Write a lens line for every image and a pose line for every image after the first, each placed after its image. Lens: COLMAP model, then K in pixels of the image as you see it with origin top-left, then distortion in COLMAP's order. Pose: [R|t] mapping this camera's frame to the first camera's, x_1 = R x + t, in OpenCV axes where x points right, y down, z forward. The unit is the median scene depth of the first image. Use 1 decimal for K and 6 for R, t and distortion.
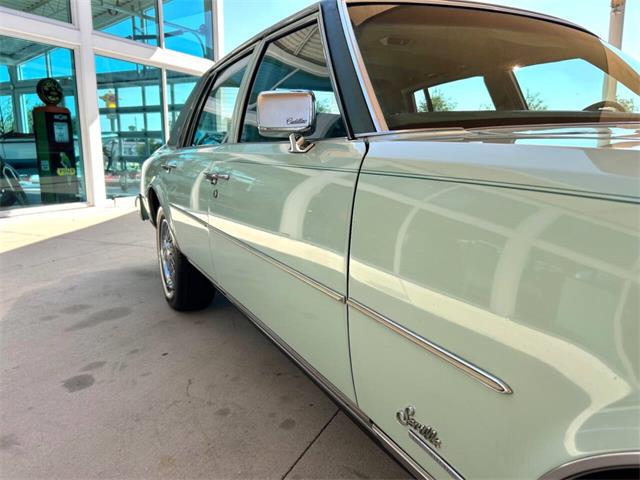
lens RADIAL K [[542.1, 0, 320.0], [0, 542.1, 240.0], [0, 0, 1]] dist [0.053667, -0.062255]
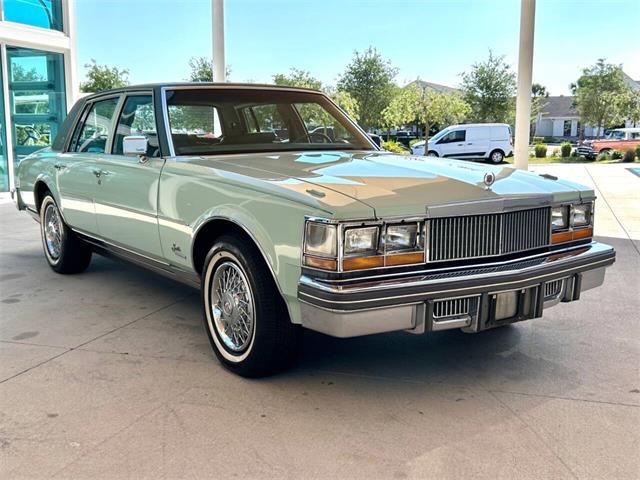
lens RADIAL K [[813.6, 0, 320.0], [0, 813.6, 240.0], [0, 0, 1]] dist [0.123430, -0.030670]
pose [[0.992183, -0.020074, 0.123164, 0.039421], [0.023737, 0.999316, -0.028353, 0.040433], [-0.122511, 0.031055, 0.991981, -0.360924]]
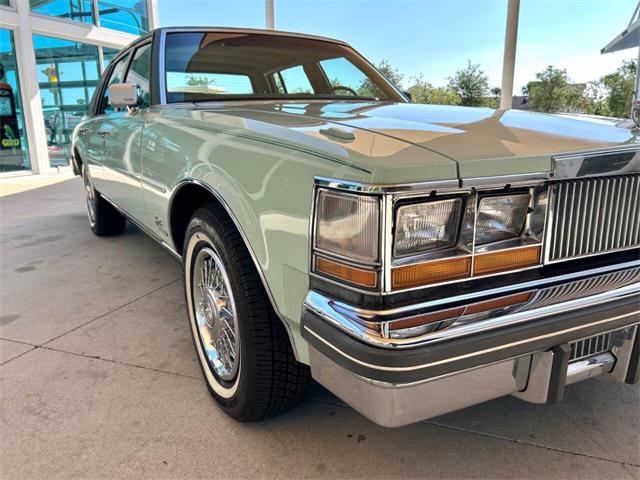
lens RADIAL K [[542.1, 0, 320.0], [0, 542.1, 240.0], [0, 0, 1]] dist [0.053667, -0.062255]
pose [[0.997041, -0.028024, 0.071582, 0.067112], [0.024454, 0.998436, 0.050270, 0.028382], [-0.072879, -0.048371, 0.996167, -0.143355]]
